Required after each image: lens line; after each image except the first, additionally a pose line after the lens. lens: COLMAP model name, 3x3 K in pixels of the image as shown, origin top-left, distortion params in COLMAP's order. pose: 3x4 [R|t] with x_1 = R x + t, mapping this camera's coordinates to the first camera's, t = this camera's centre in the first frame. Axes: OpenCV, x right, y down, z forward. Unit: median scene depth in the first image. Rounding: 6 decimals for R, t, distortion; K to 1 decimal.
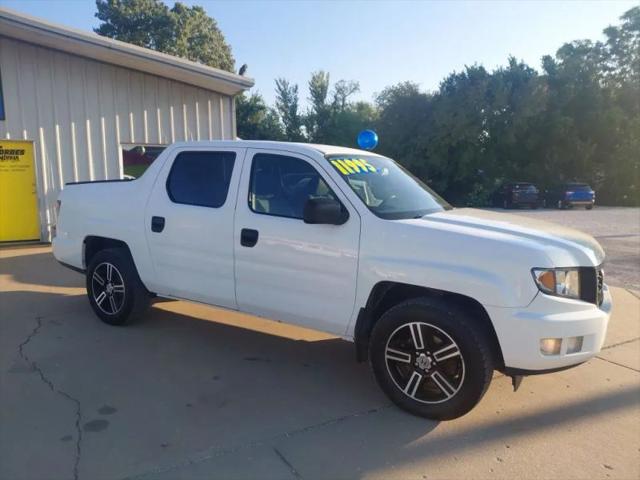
lens RADIAL K [[487.7, 0, 314.0], [0, 487.7, 245.7], [0, 0, 1]] dist [0.025745, -0.066492]
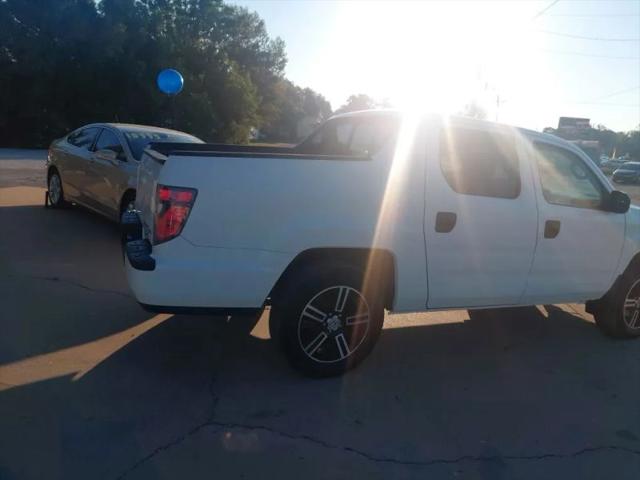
lens RADIAL K [[487.7, 0, 321.1], [0, 487.7, 238.4], [0, 0, 1]] dist [0.025745, -0.066492]
pose [[0.534567, -0.127171, 0.835503, -0.938756], [0.032628, 0.990982, 0.129960, -0.108916], [-0.844496, -0.042211, 0.533896, 0.657576]]
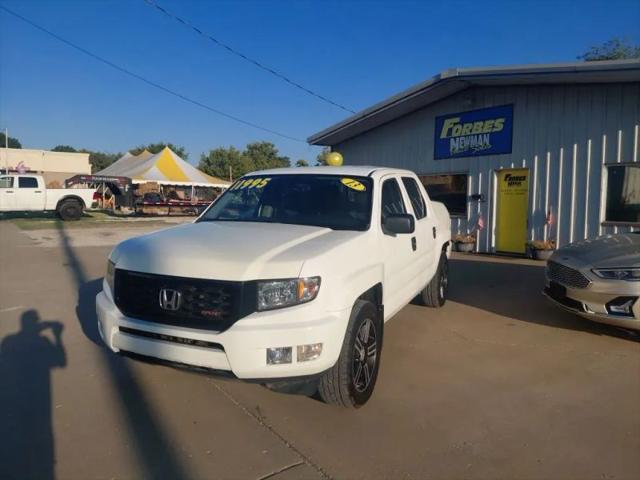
lens RADIAL K [[487.7, 0, 305.0], [0, 487.7, 227.5], [0, 0, 1]] dist [0.025745, -0.066492]
pose [[0.108609, 0.052911, -0.992675, 1.064451], [-0.141145, 0.989287, 0.037288, -0.092600], [0.984013, 0.136061, 0.114913, 0.749962]]
